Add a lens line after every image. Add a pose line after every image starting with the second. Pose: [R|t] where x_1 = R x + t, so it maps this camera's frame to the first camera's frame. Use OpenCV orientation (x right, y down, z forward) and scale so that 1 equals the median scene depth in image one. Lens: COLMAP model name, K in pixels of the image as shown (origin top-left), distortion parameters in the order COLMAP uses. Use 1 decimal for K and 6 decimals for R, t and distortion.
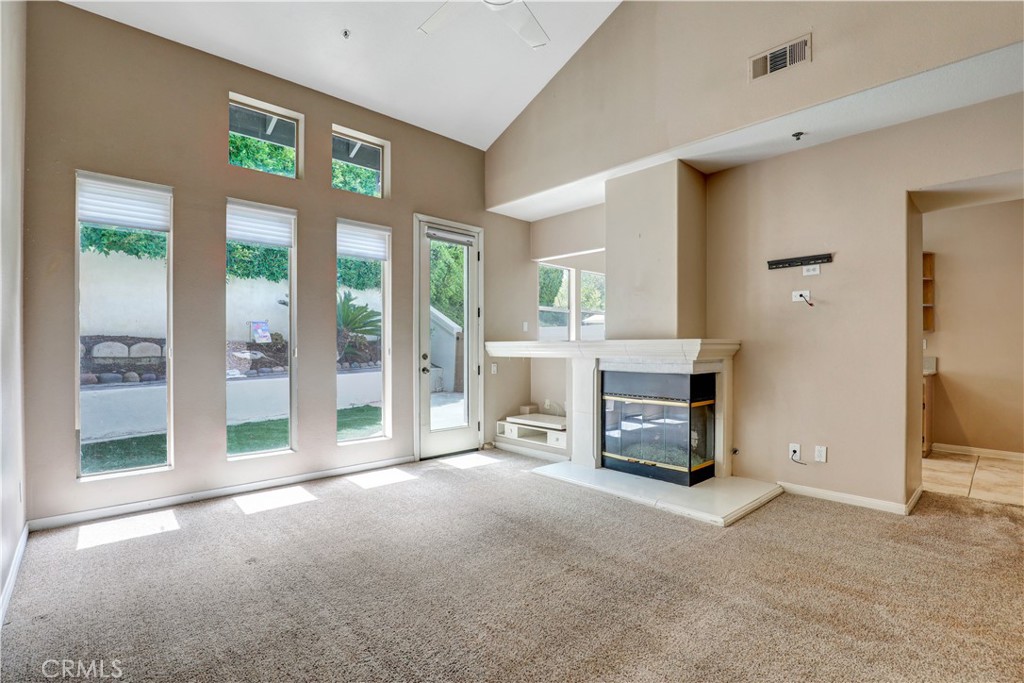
lens RADIAL K [[471.9, 0, 507.4], [0, 471.9, 348.4], [0, 0, 1]] dist [-0.027292, 0.004778]
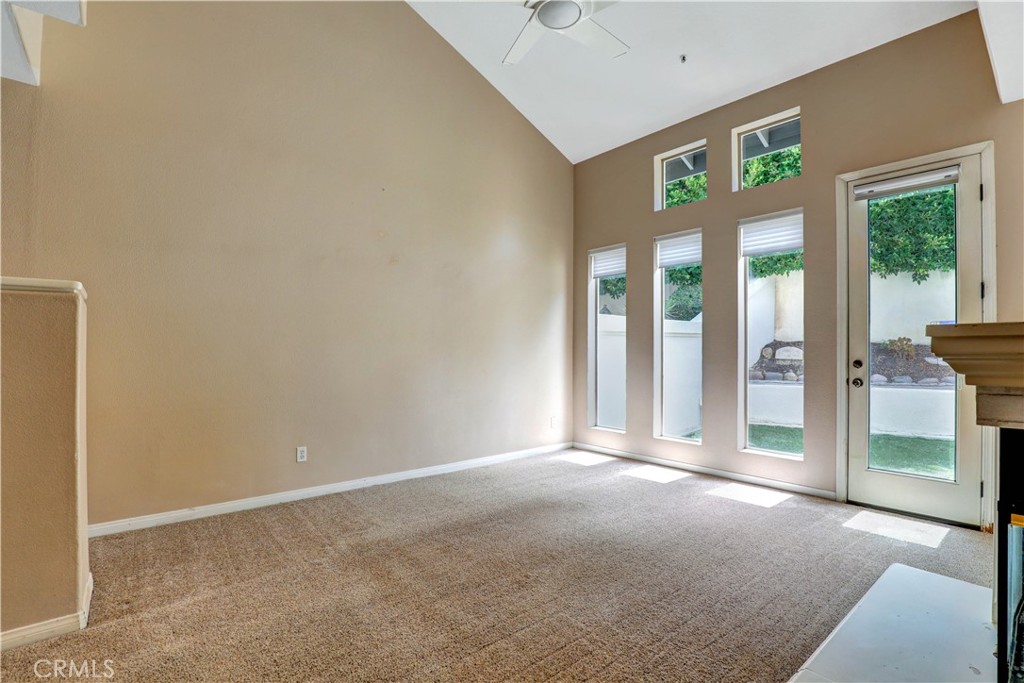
lens RADIAL K [[471.9, 0, 528.7], [0, 471.9, 353.8], [0, 0, 1]] dist [-0.027292, 0.004778]
pose [[-0.011944, 0.006137, -0.999910, 0.528762], [-0.003826, 0.999974, 0.006184, -0.001202], [0.999921, 0.003899, -0.011920, 0.476888]]
